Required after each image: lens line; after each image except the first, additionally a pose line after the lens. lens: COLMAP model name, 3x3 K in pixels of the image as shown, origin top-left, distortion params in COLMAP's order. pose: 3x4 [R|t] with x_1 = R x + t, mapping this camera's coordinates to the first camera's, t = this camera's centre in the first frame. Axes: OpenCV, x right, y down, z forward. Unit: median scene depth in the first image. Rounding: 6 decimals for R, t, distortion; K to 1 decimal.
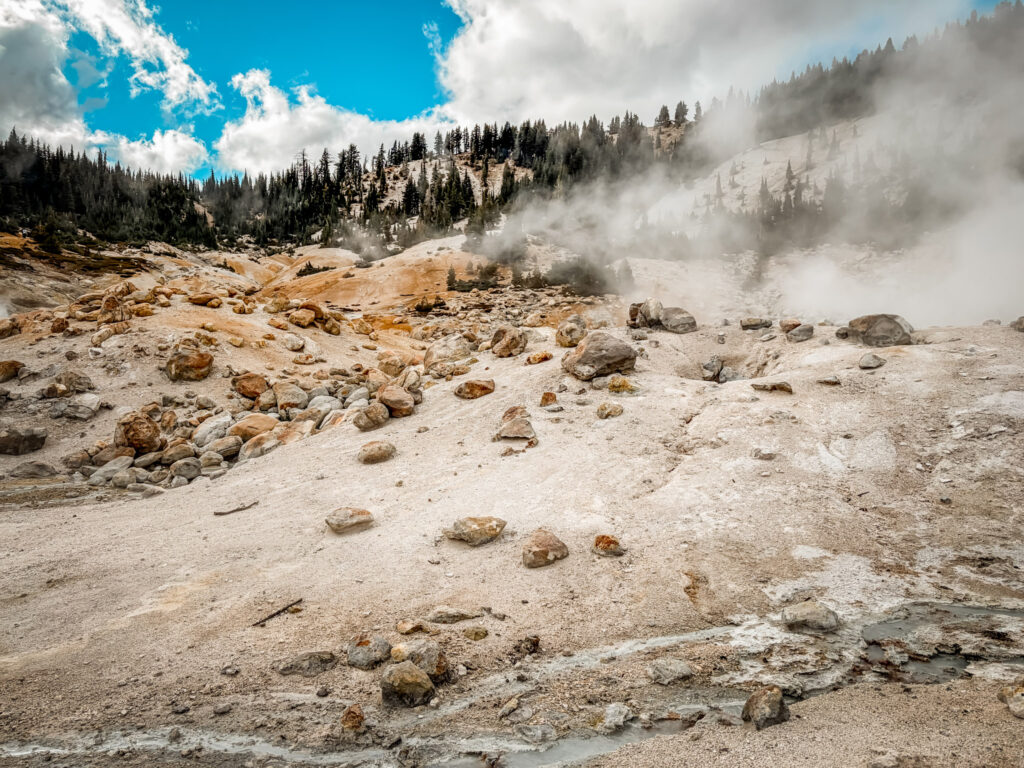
lens RADIAL K [[776.7, 0, 511.9], [0, 776.7, 384.9], [0, 0, 1]] dist [-0.001833, 0.007088]
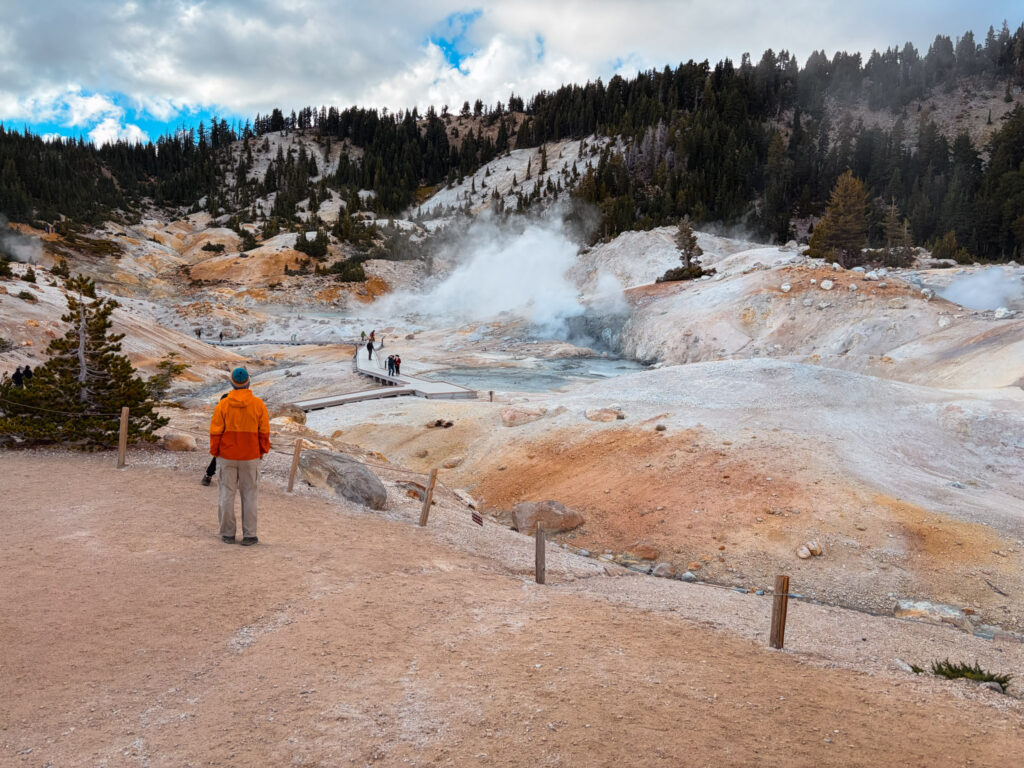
lens RADIAL K [[776.7, 0, 512.8], [0, 776.7, 384.8], [0, 0, 1]] dist [-0.001833, 0.007088]
pose [[0.986825, 0.000555, 0.161790, 0.068908], [-0.018060, 0.994122, 0.106747, -0.019147], [-0.160780, -0.108262, 0.981035, -0.448467]]
